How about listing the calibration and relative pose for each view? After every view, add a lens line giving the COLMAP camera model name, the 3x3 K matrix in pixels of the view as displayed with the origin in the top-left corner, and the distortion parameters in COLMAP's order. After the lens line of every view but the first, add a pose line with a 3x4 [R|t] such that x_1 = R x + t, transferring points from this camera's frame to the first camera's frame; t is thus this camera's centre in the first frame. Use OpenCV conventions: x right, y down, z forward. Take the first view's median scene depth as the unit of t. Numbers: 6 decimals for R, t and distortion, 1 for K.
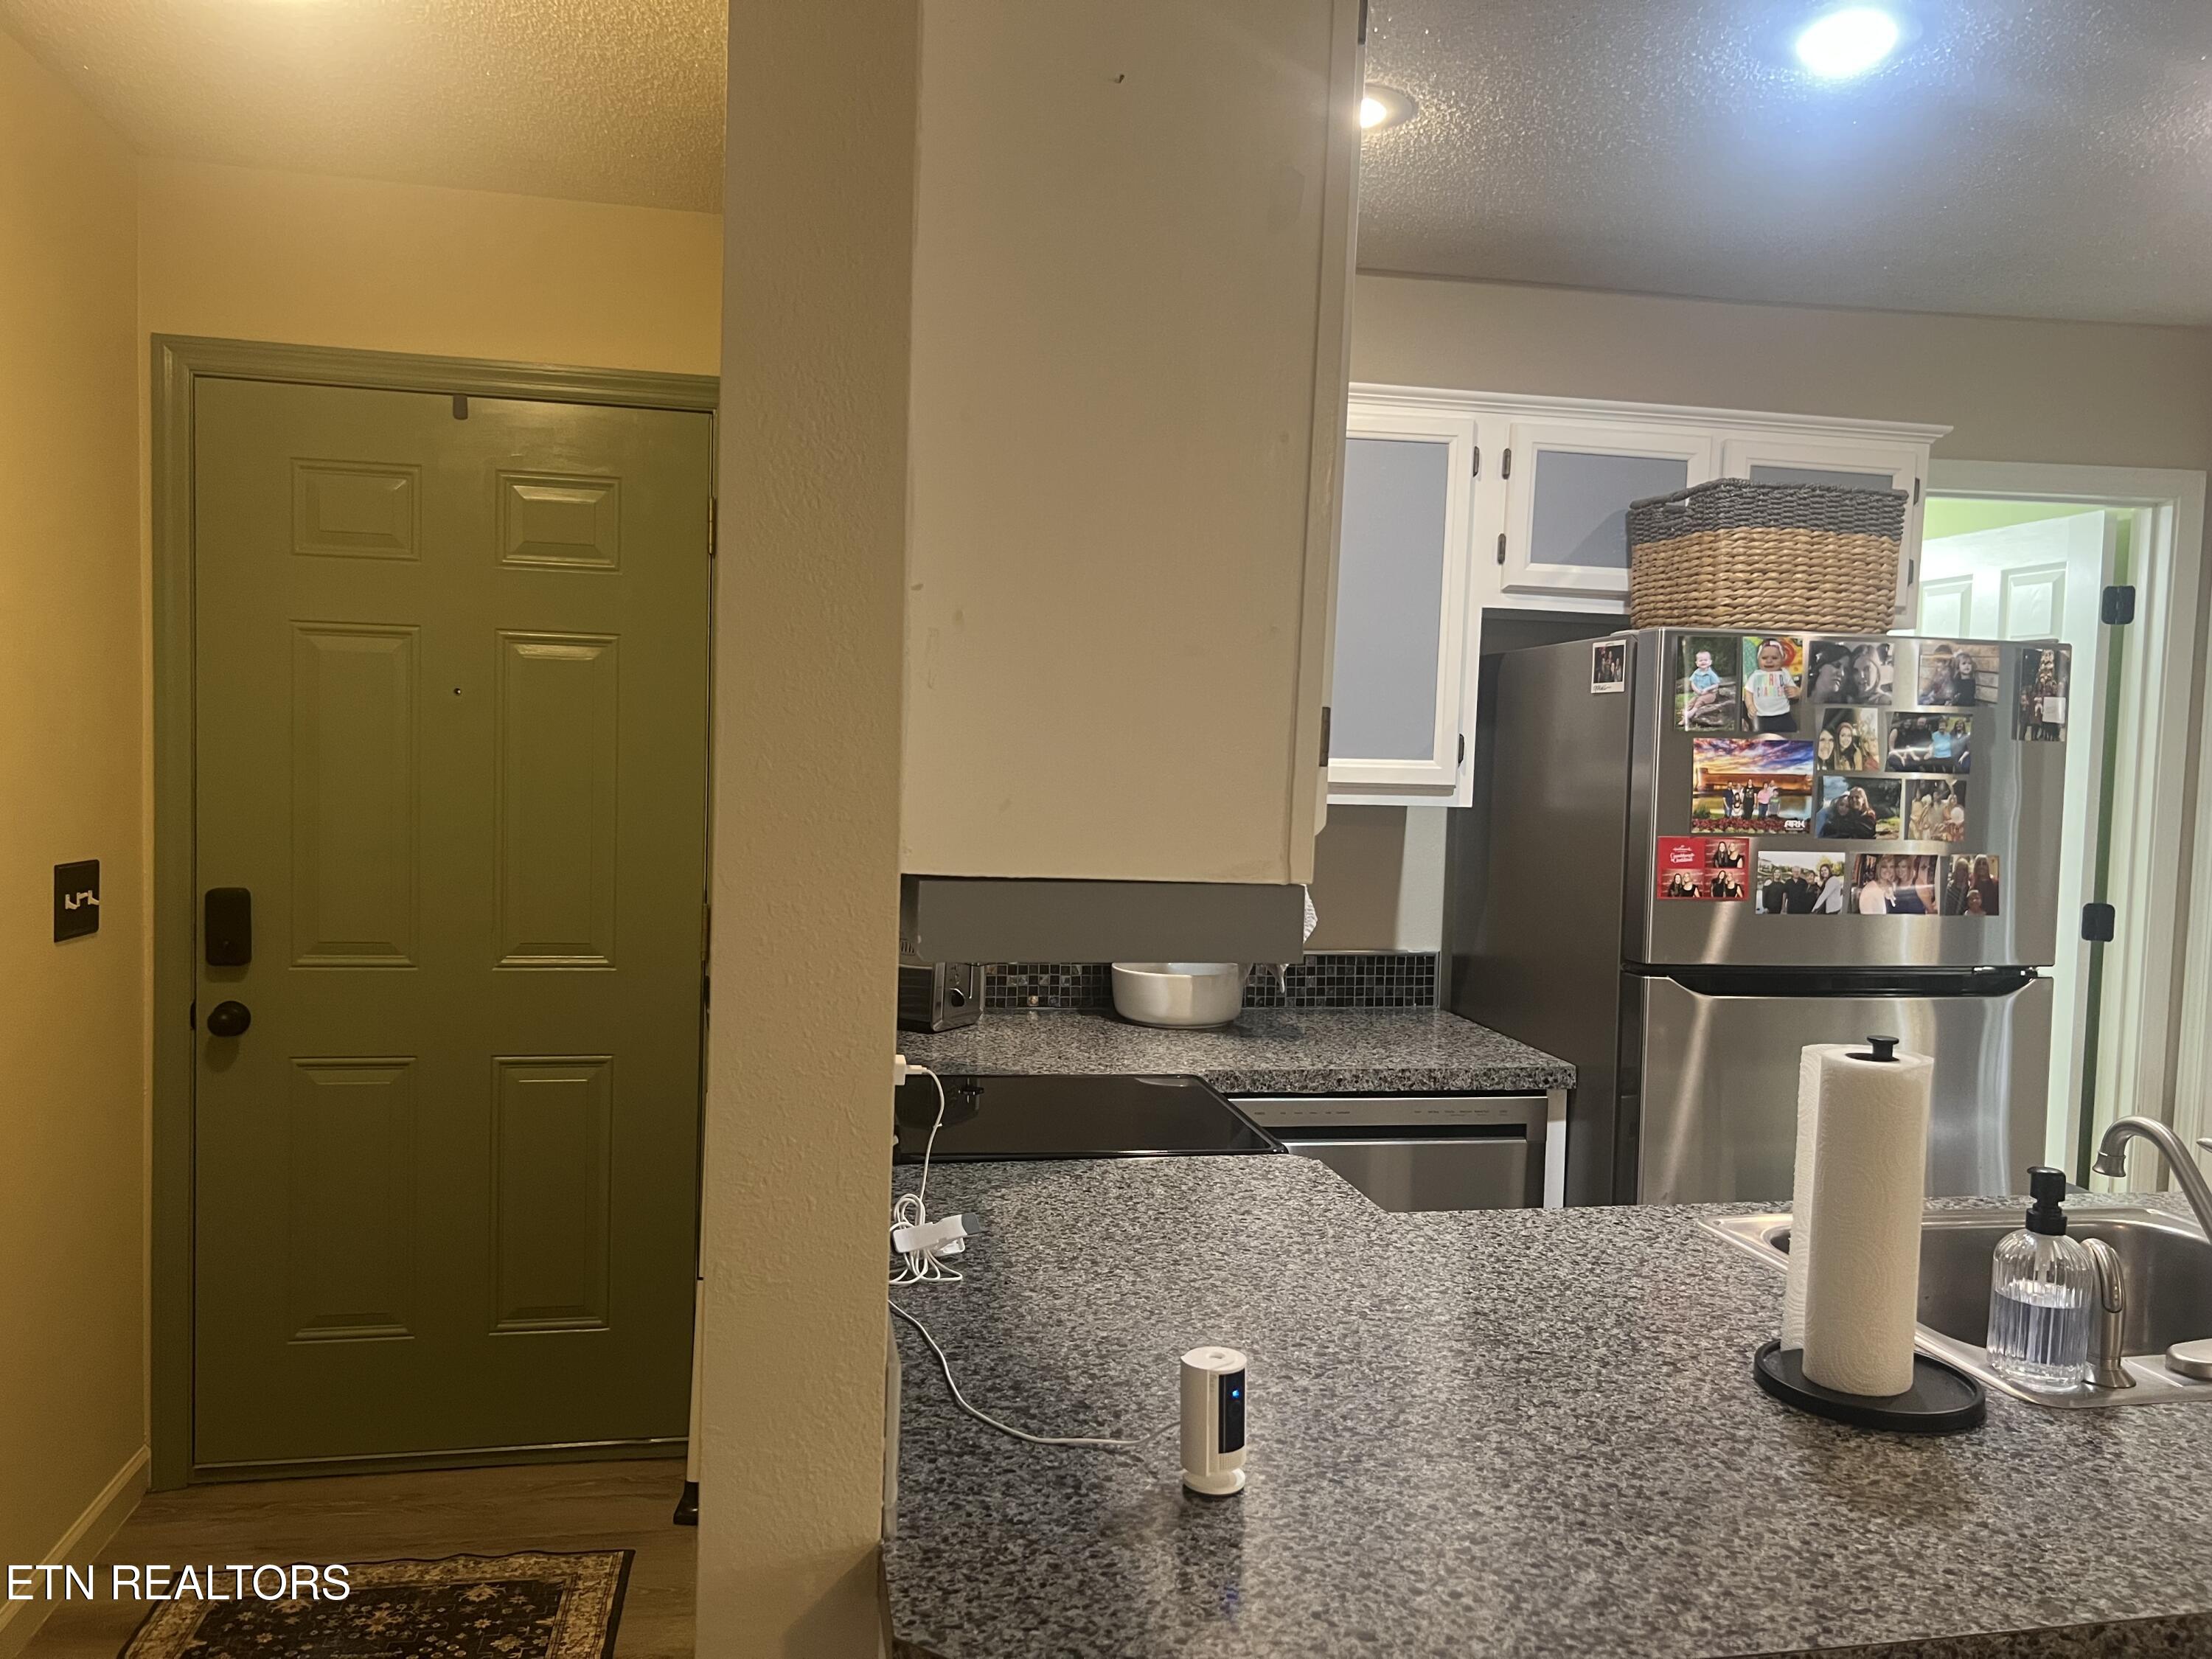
lens RADIAL K [[1694.3, 0, 1106.0], [0, 1694.3, 829.5], [0, 0, 1]] dist [0.136803, -0.000829]
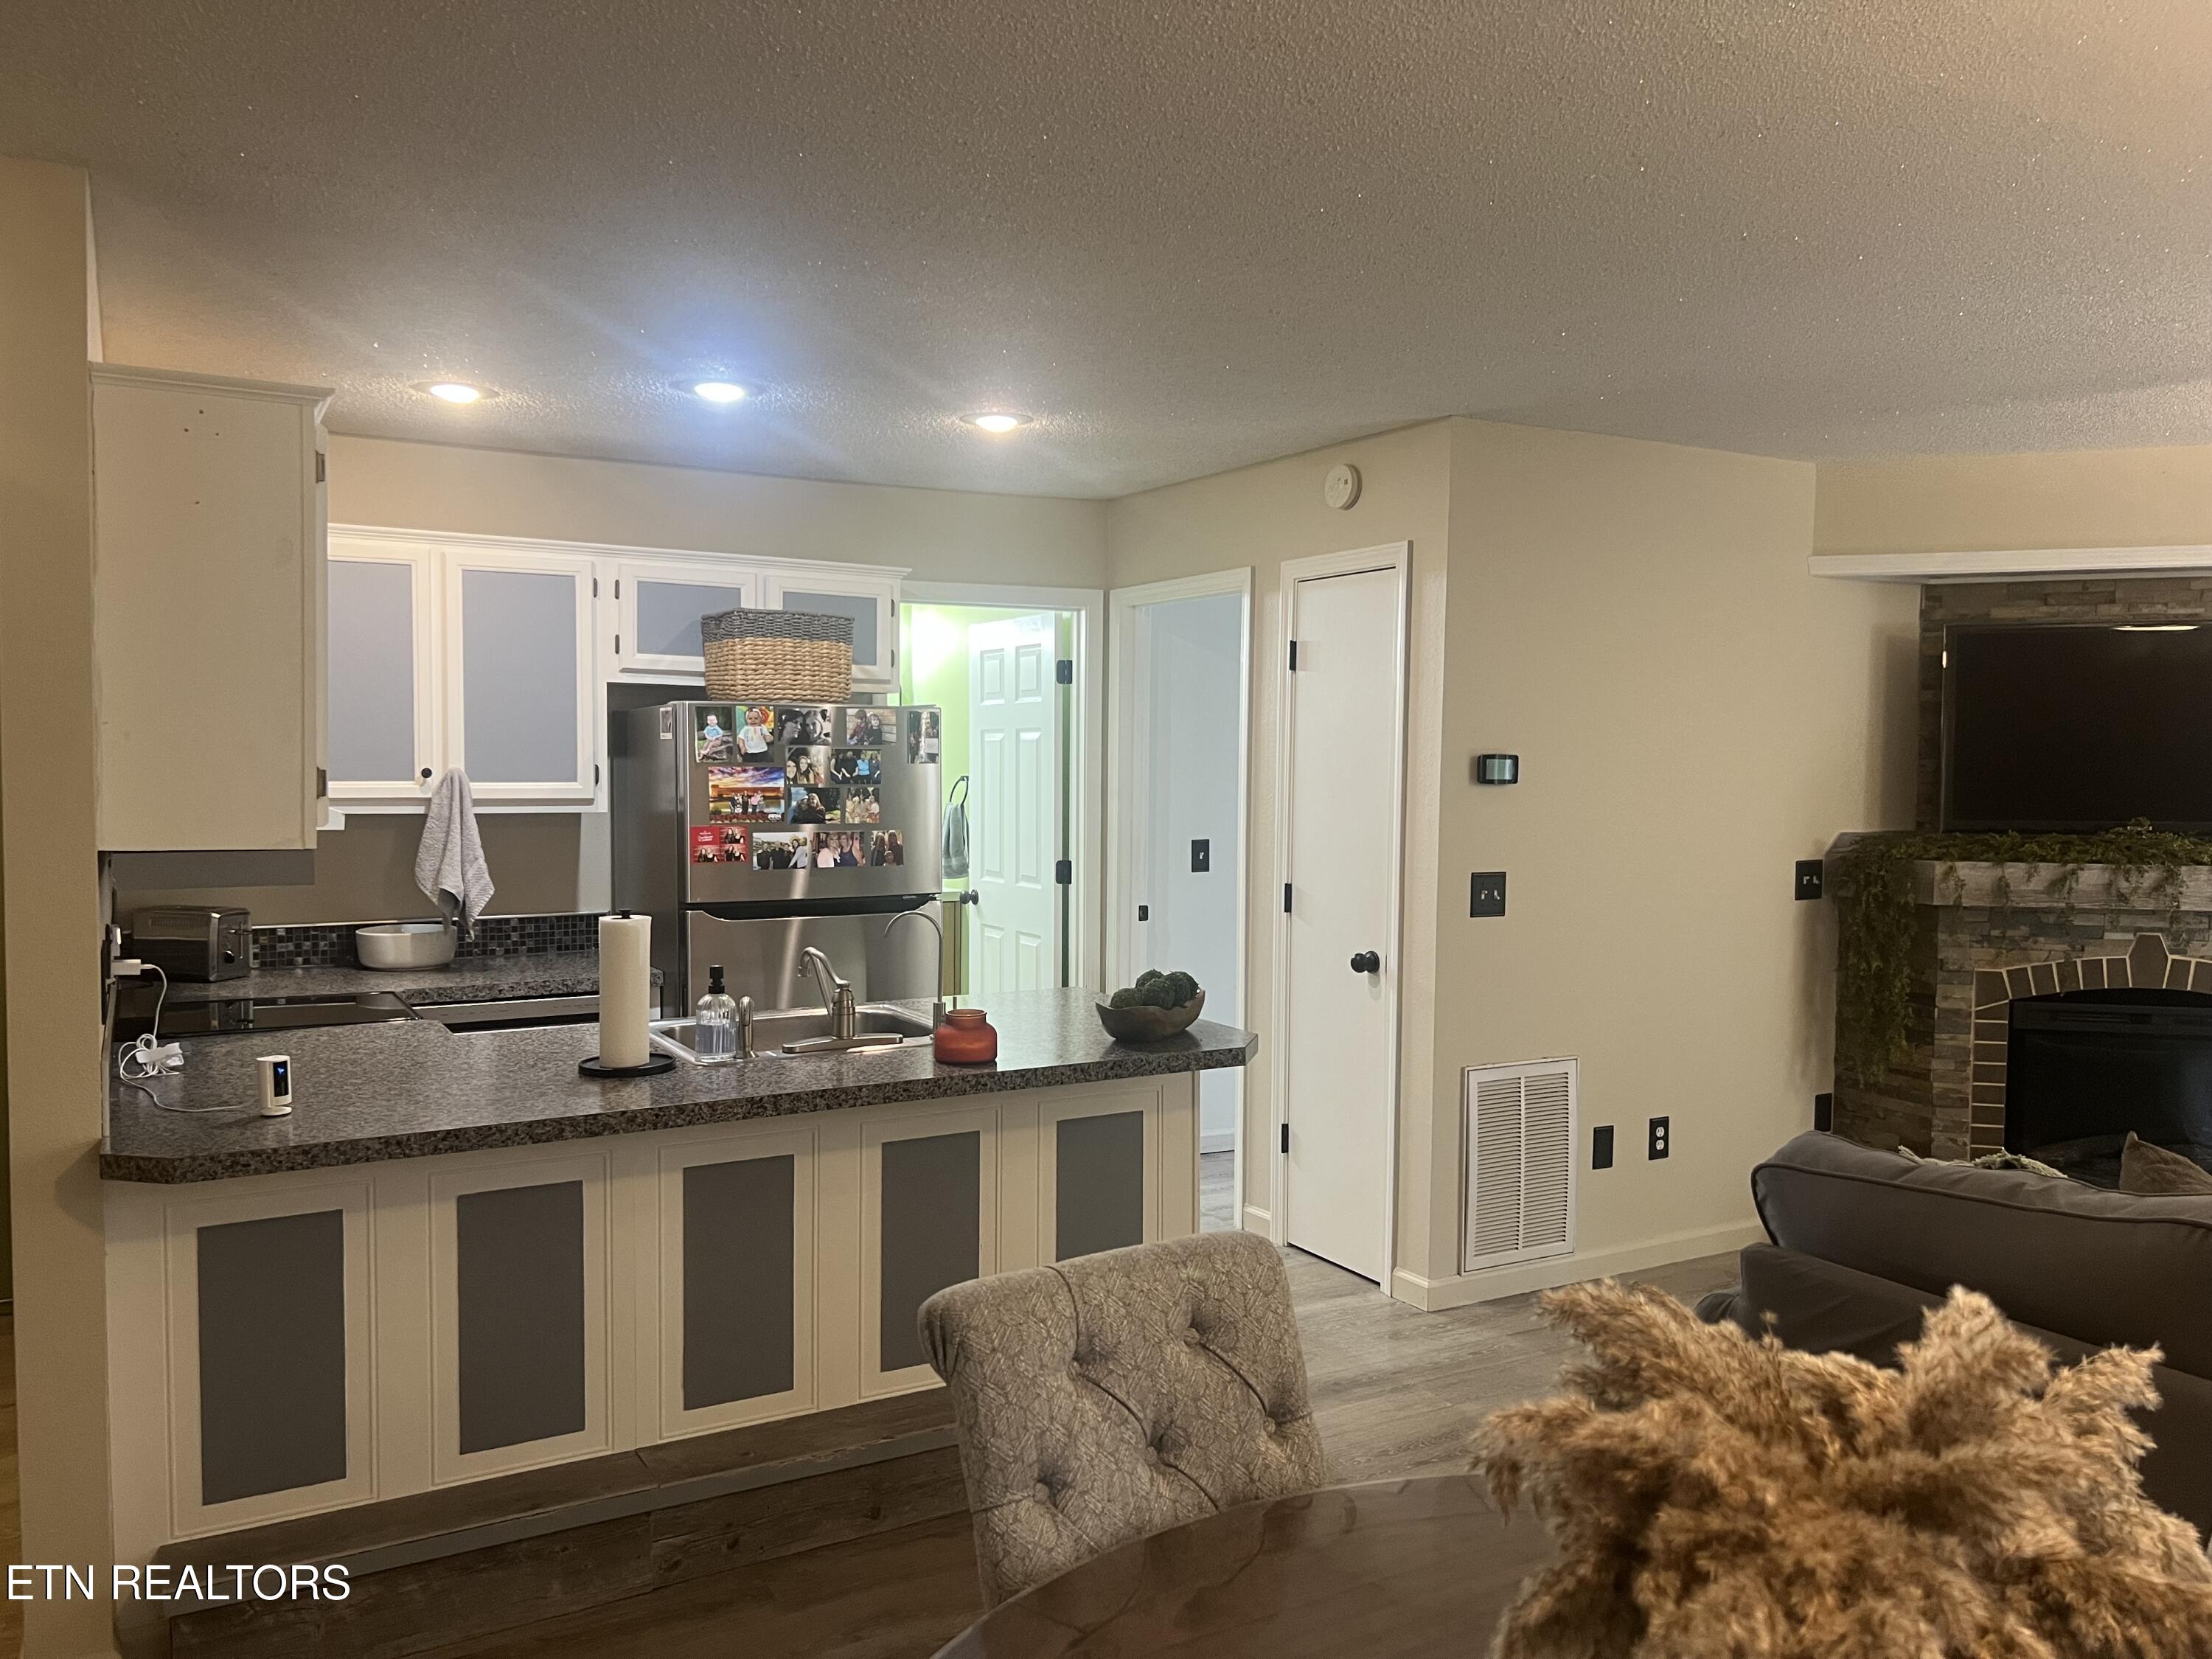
lens RADIAL K [[1693.7, 0, 1117.0], [0, 1693.7, 842.8], [0, 0, 1]] dist [0.033686, -0.004290]
pose [[0.946435, -0.040198, 0.320382, 0.181342], [0.038948, 0.999188, 0.010313, 0.018617], [-0.320536, 0.002718, 0.947232, -0.671827]]
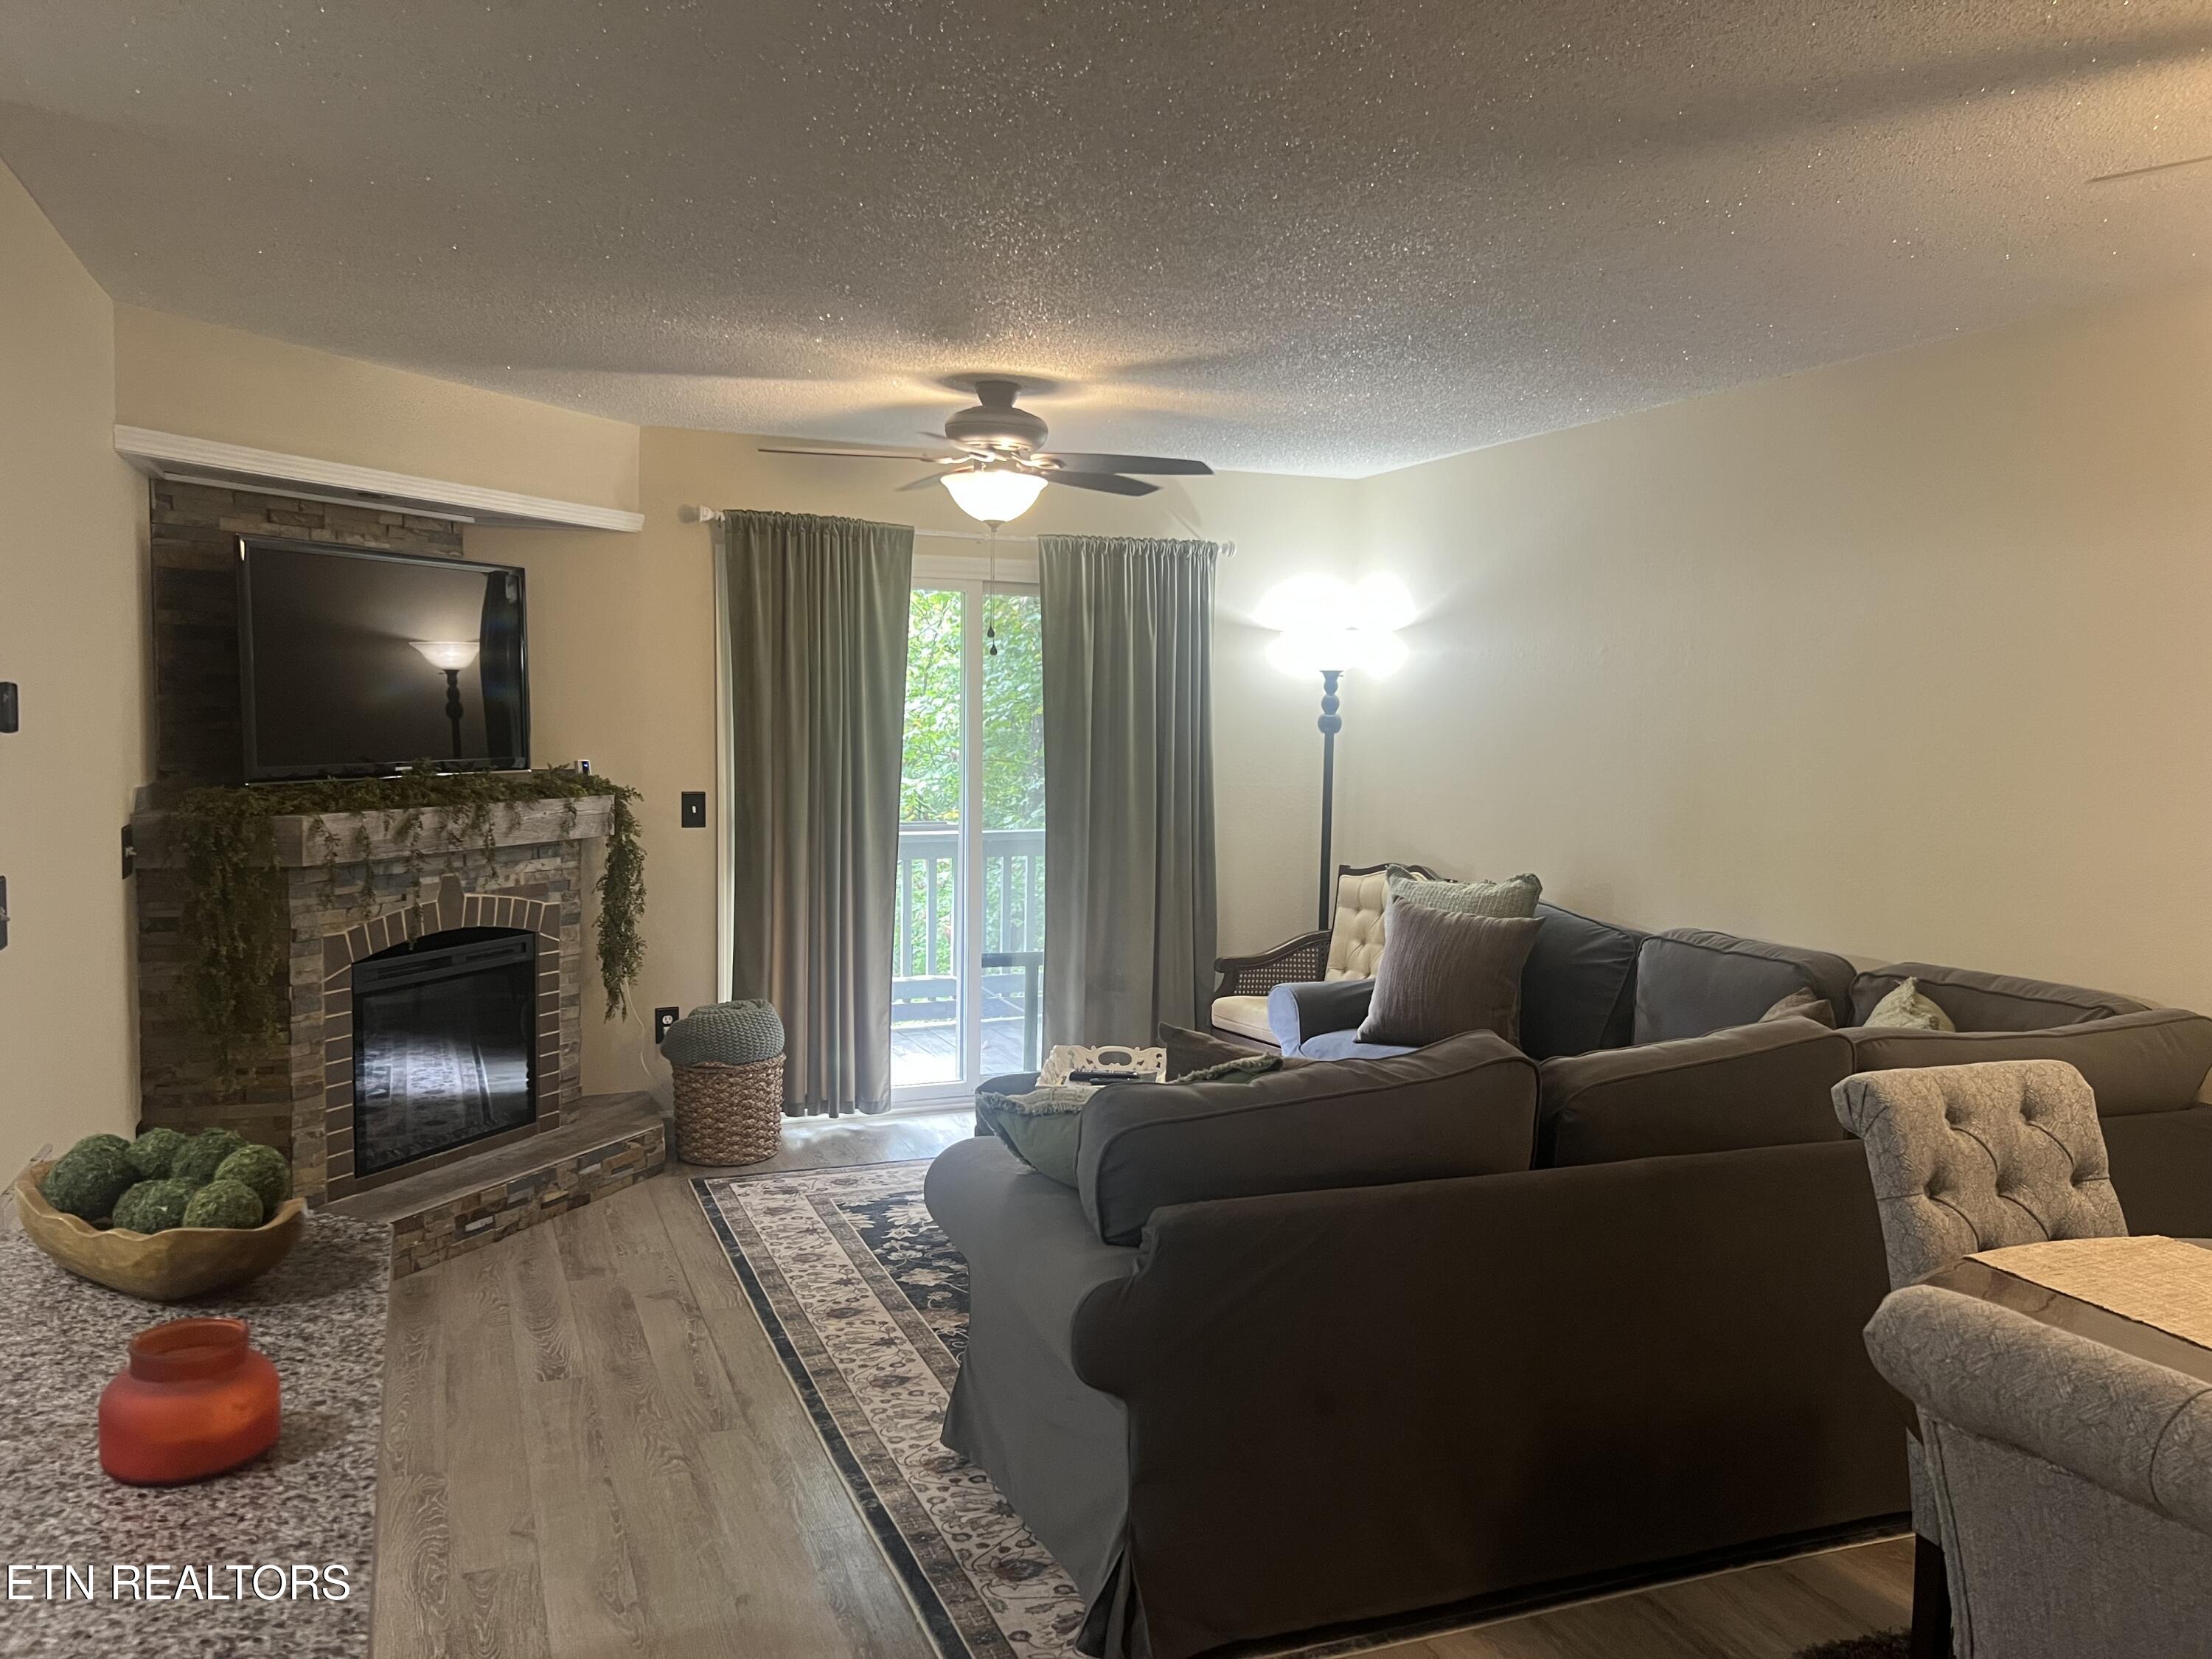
lens RADIAL K [[1693.7, 0, 1117.0], [0, 1693.7, 842.8], [0, 0, 1]] dist [0.033686, -0.004290]
pose [[-0.182132, -0.104174, 0.977740, -0.399681], [0.038629, 0.992846, 0.112979, -0.096389], [-0.982515, 0.058346, -0.176805, 1.646647]]
